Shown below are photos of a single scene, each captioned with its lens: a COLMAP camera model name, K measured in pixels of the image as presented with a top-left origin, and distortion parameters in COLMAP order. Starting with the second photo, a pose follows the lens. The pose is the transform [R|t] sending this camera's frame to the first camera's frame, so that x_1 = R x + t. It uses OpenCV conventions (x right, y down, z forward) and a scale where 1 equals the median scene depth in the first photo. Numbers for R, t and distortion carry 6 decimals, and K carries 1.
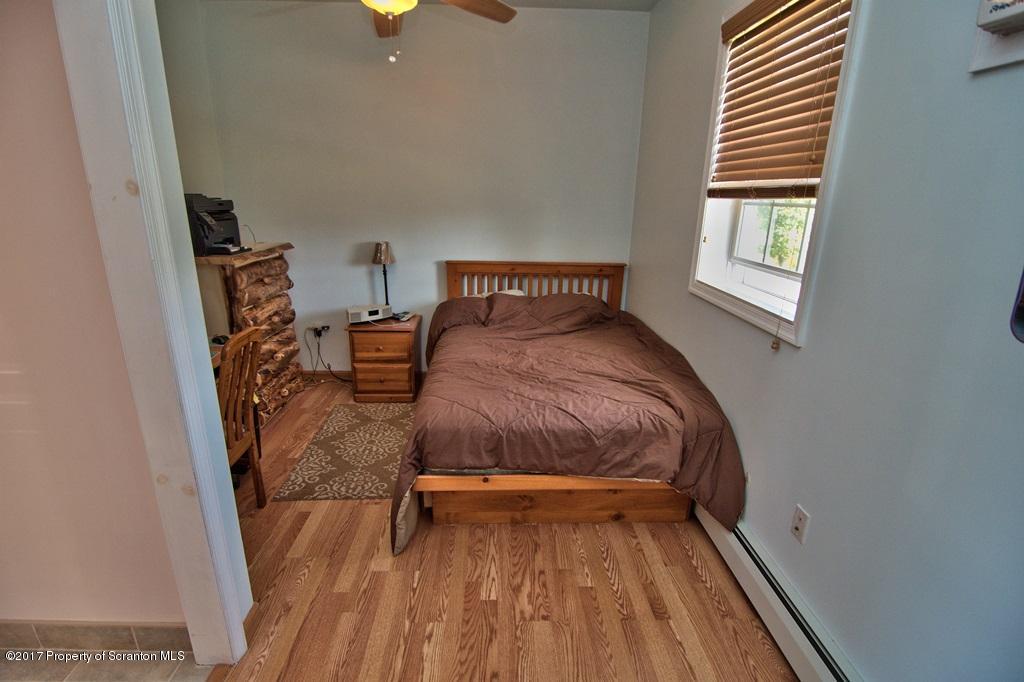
lens RADIAL K [[490.1, 0, 509.7], [0, 490.1, 350.5], [0, 0, 1]] dist [-0.004201, -0.009146]
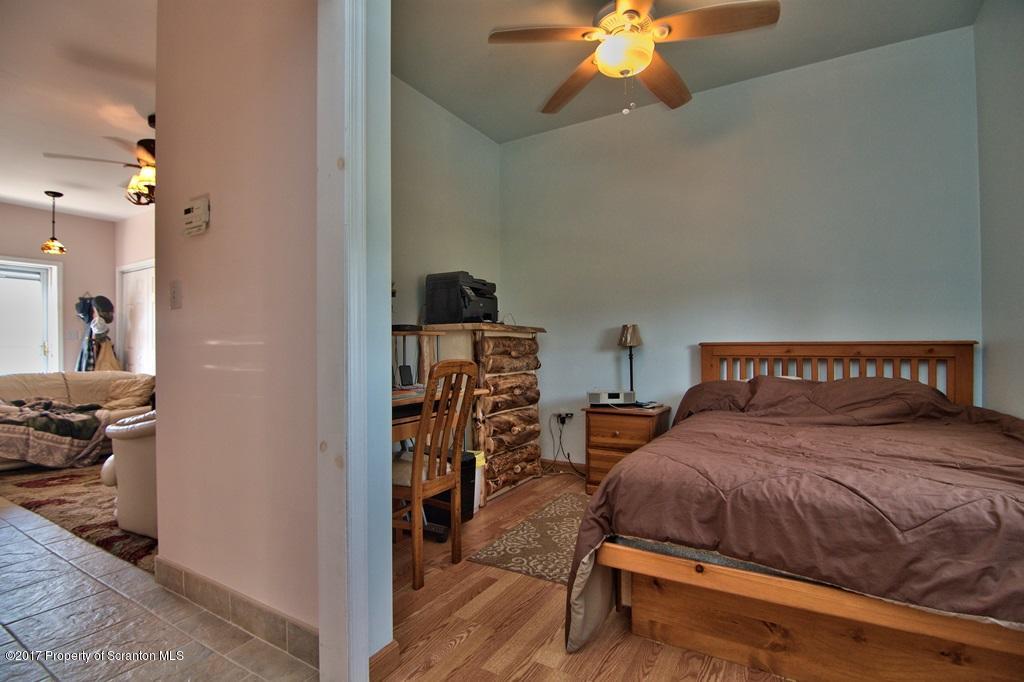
lens RADIAL K [[490.1, 0, 509.7], [0, 490.1, 350.5], [0, 0, 1]] dist [-0.004201, -0.009146]
pose [[0.839395, -0.021477, -0.543098, 0.088378], [-0.143419, 0.955053, -0.259431, 0.158414], [0.524259, 0.295655, 0.798586, 0.191495]]
